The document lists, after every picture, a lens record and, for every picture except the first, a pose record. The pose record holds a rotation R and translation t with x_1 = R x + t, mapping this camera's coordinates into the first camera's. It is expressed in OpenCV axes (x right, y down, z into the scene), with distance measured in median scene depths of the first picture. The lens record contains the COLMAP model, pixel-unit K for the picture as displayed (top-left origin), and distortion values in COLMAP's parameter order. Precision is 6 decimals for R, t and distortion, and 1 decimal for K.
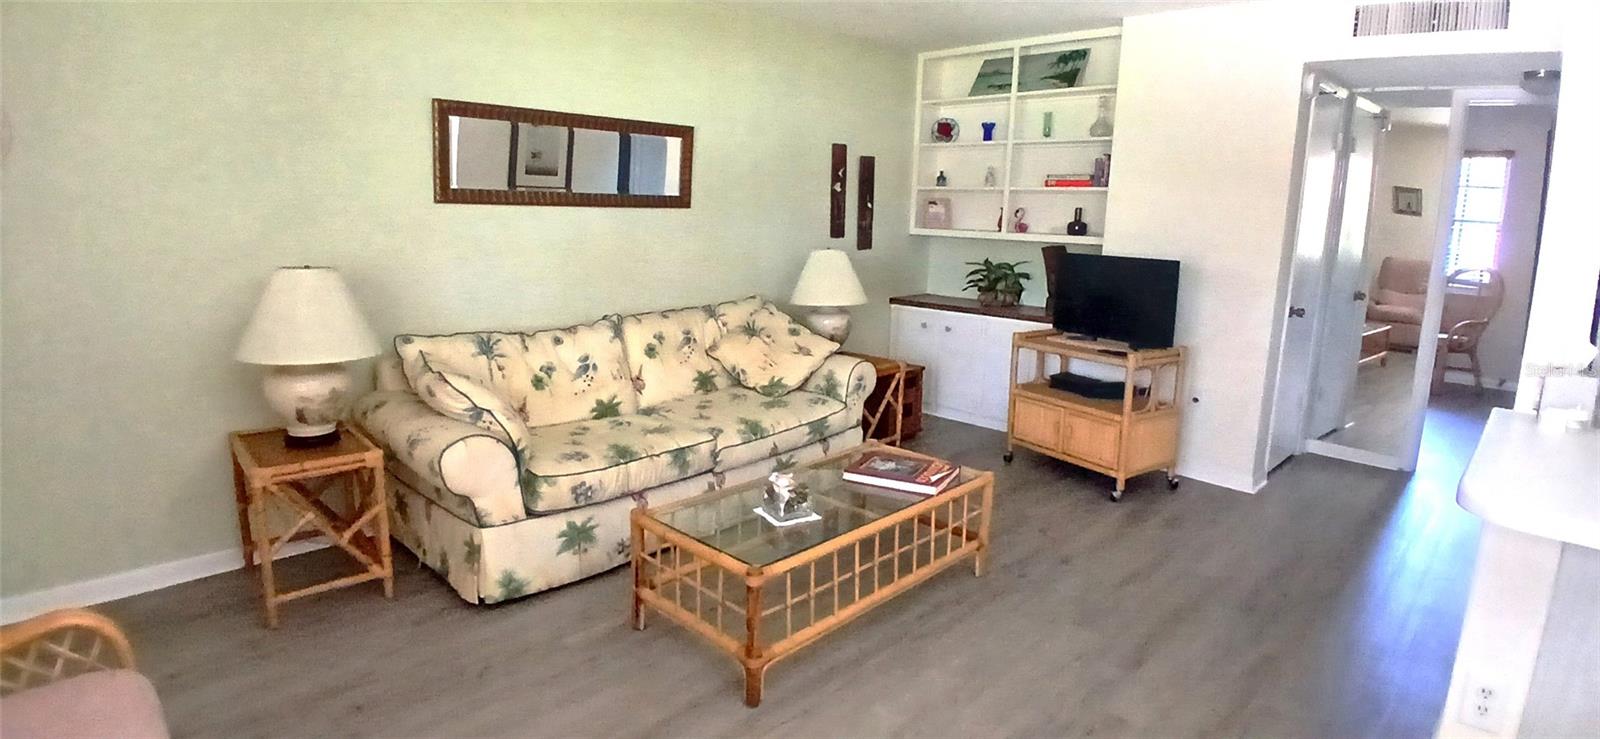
lens RADIAL K [[803.0, 0, 789.1], [0, 803.0, 346.8], [0, 0, 1]] dist [-0.003227, -0.041029]
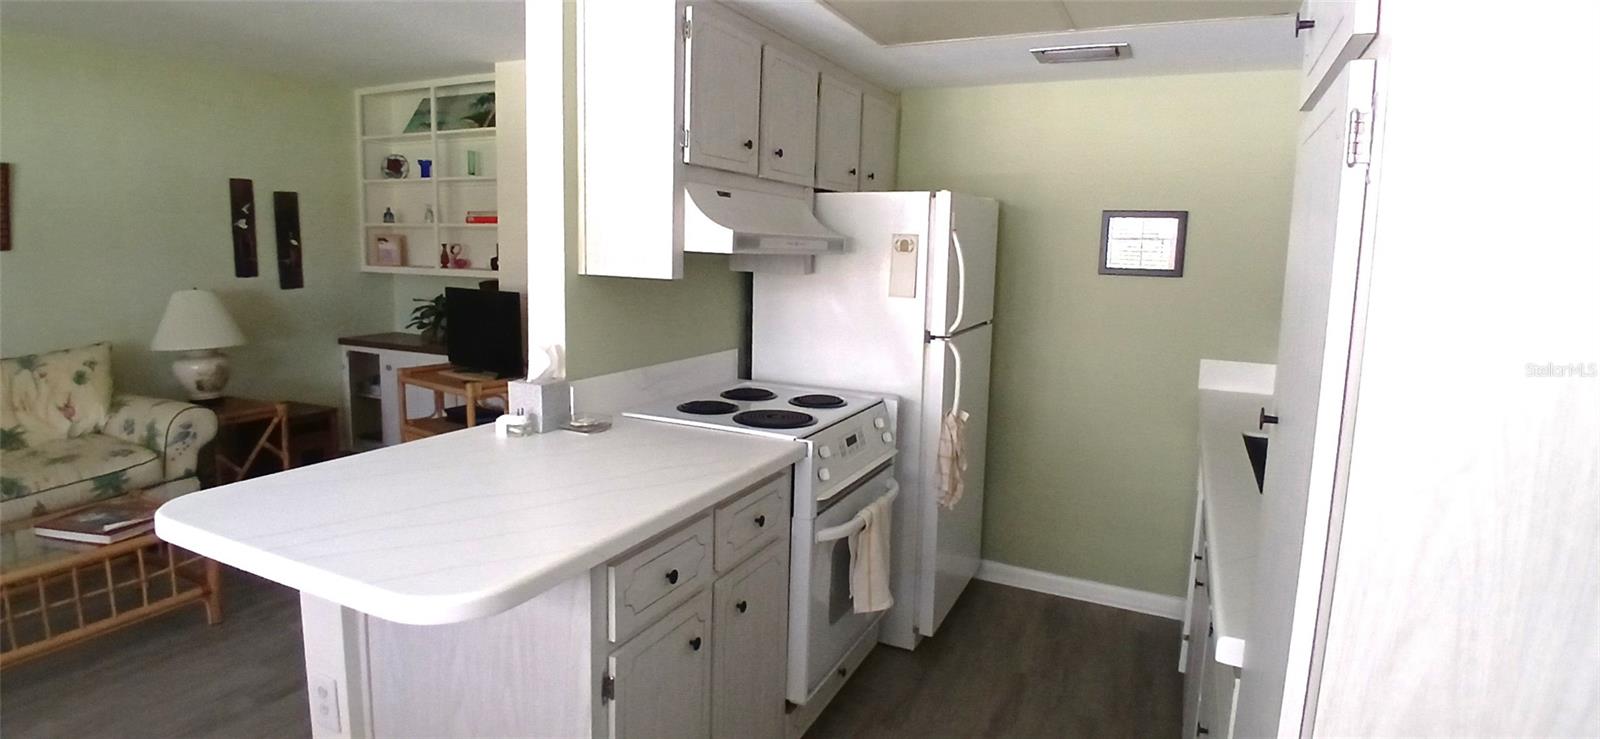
lens RADIAL K [[803.0, 0, 789.1], [0, 803.0, 346.8], [0, 0, 1]] dist [-0.003227, -0.041029]
pose [[0.947741, -0.042878, 0.316146, 0.370293], [0.056761, 0.997780, -0.034832, 0.015029], [-0.313950, 0.050956, 0.948071, -0.083561]]
